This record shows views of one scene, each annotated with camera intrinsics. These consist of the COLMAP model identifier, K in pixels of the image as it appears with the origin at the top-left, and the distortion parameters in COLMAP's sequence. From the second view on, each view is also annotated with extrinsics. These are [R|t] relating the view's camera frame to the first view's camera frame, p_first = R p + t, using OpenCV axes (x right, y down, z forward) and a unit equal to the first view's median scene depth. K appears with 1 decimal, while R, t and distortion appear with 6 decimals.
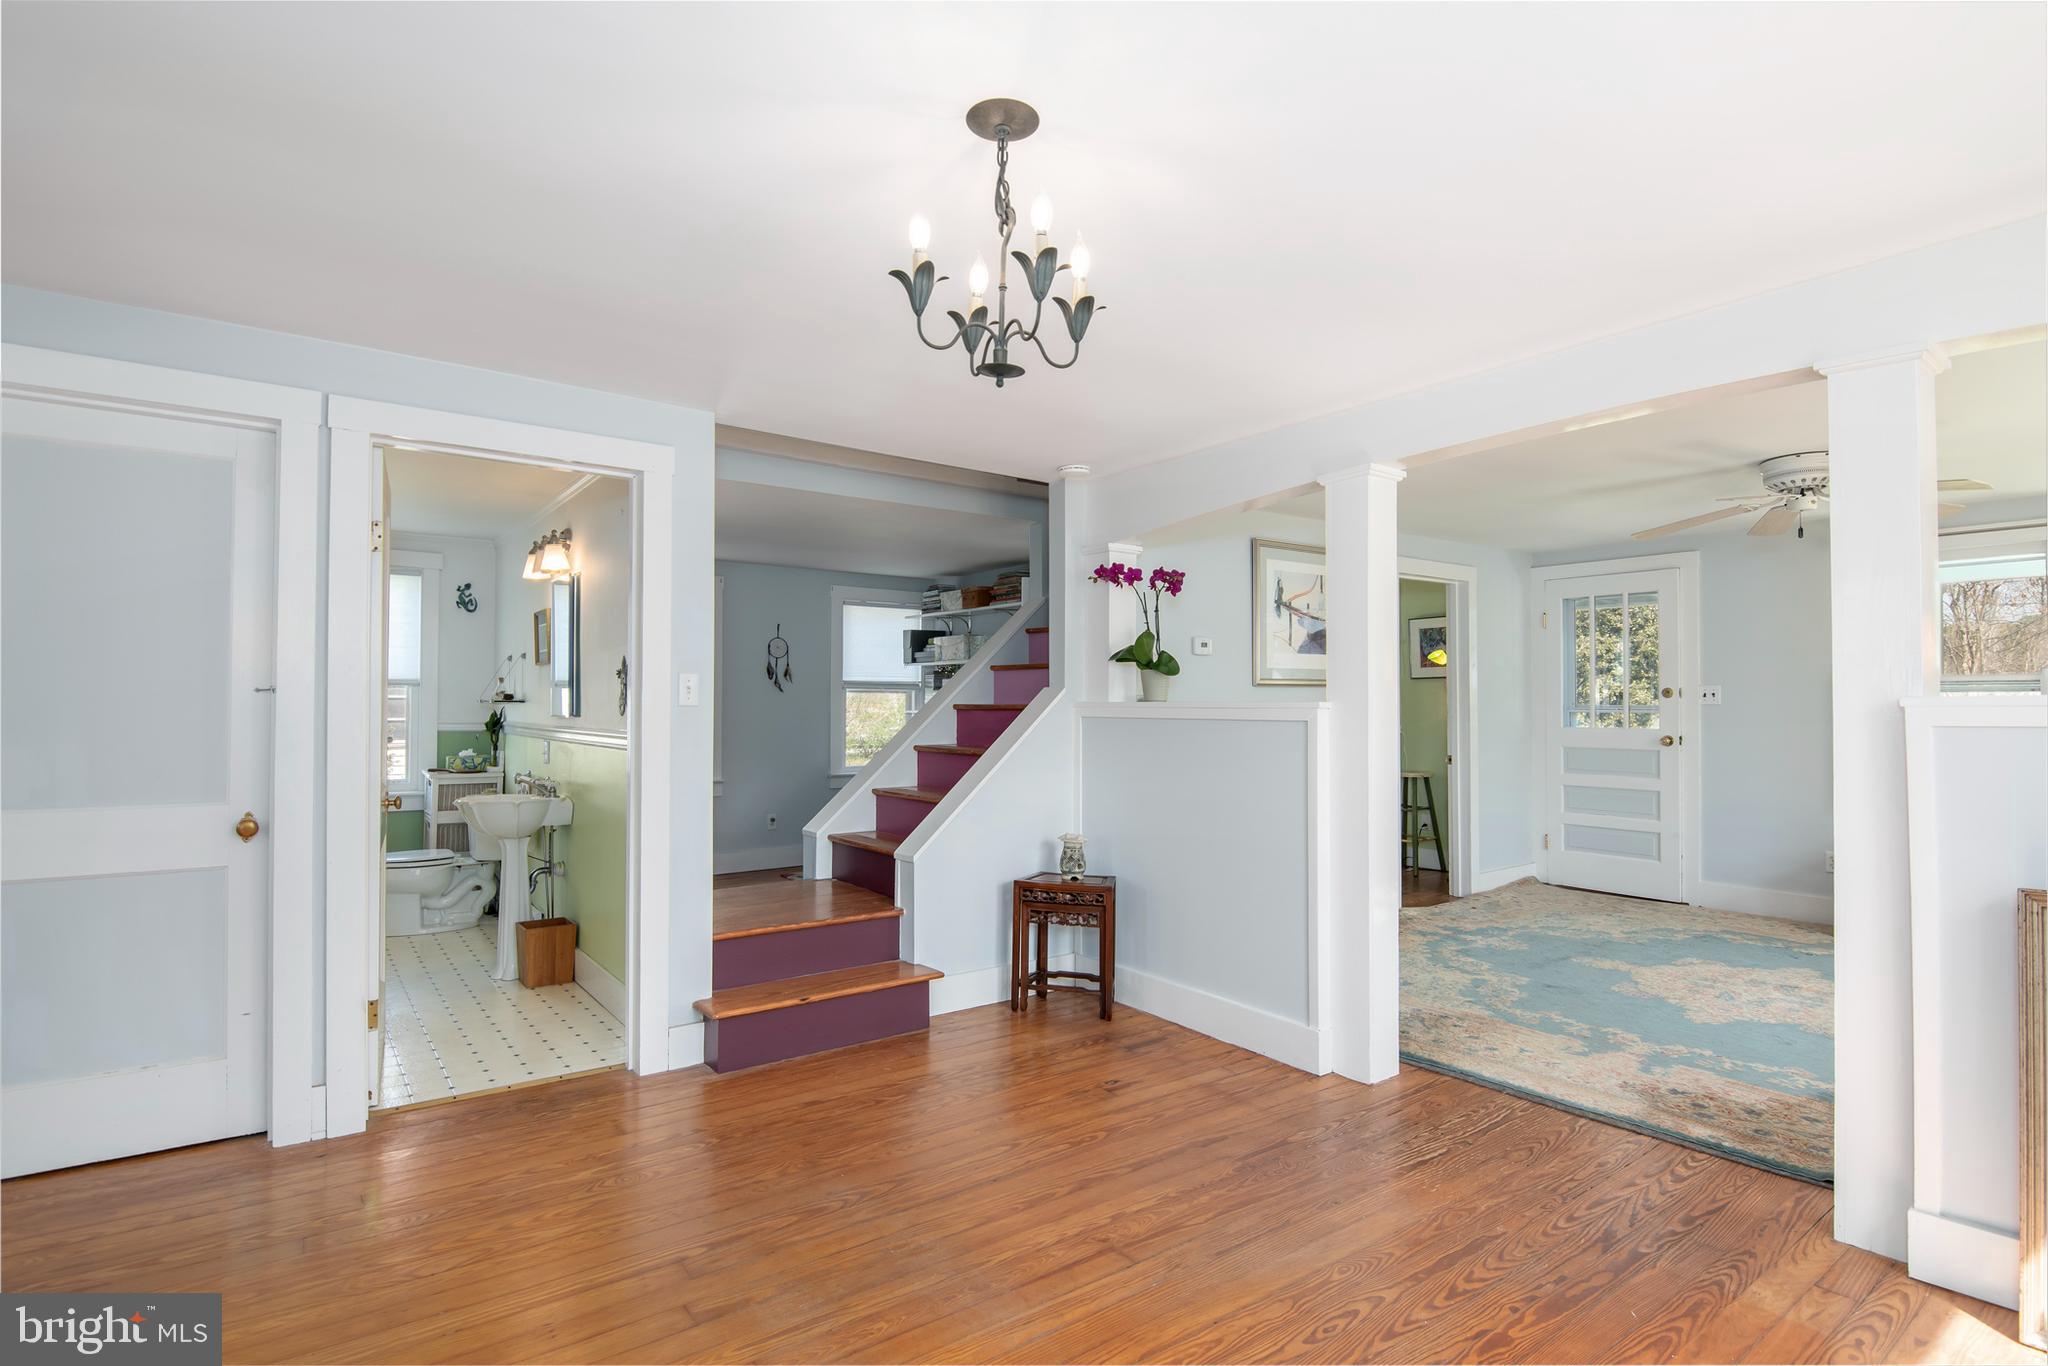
lens RADIAL K [[1005.4, 0, 1020.2], [0, 1005.4, 685.0], [0, 0, 1]] dist [-0.020290, -0.001038]
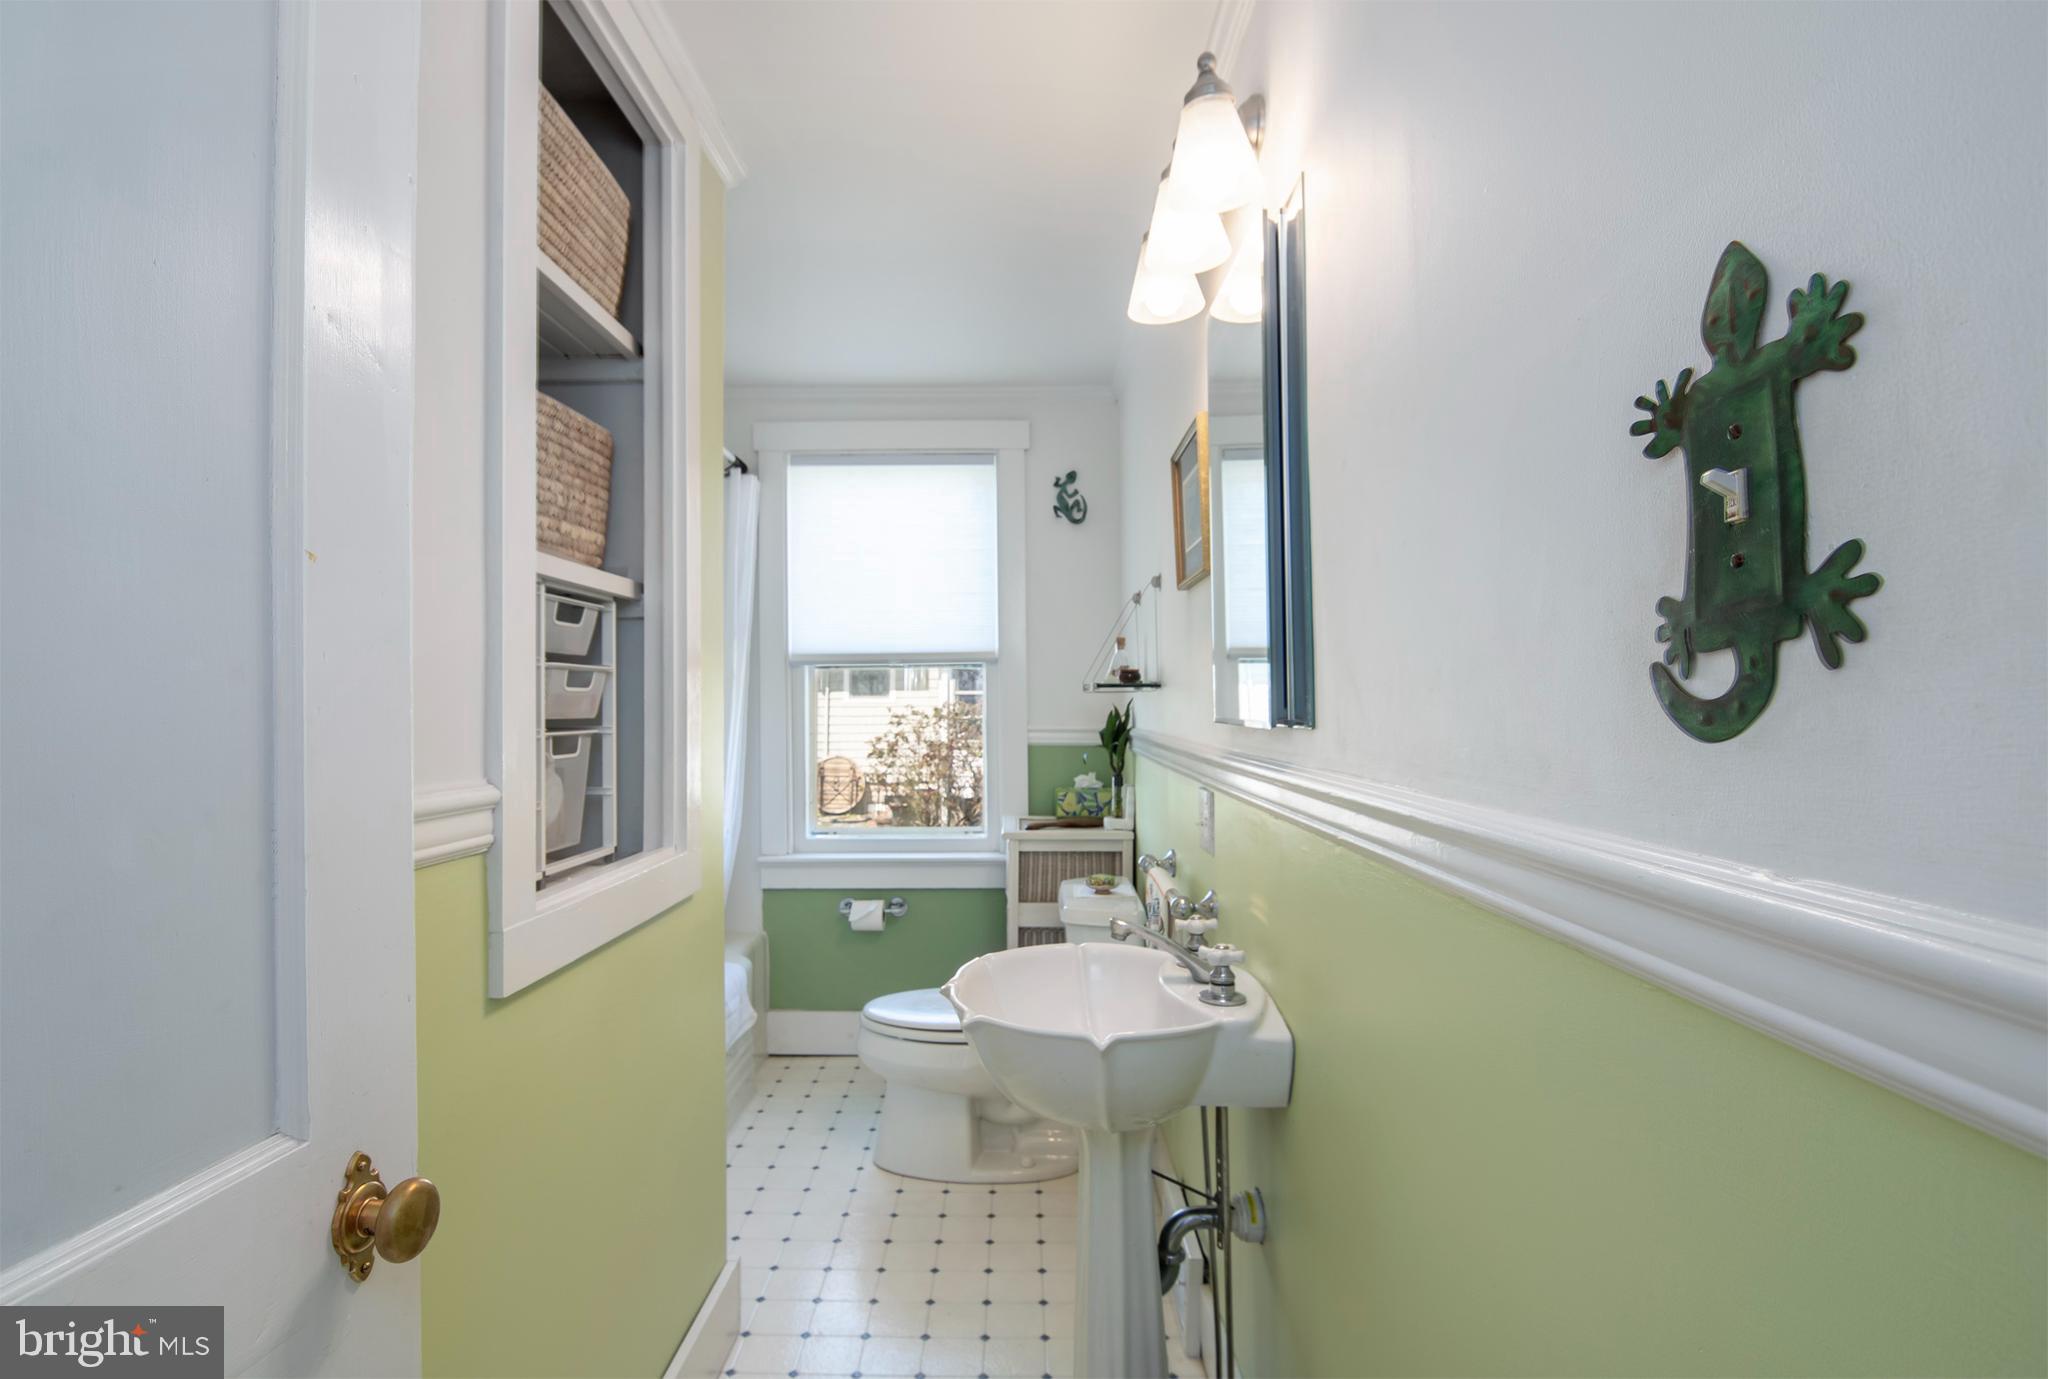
lens RADIAL K [[985.6, 0, 1024.0], [0, 985.6, 689.5], [0, 0, 1]] dist [0.000552, 0.000035]
pose [[0.801904, -0.015202, -0.597259, -0.269018], [0.020604, 0.999785, 0.002217, 0.014910], [0.597097, -0.014084, 0.802045, 0.581080]]
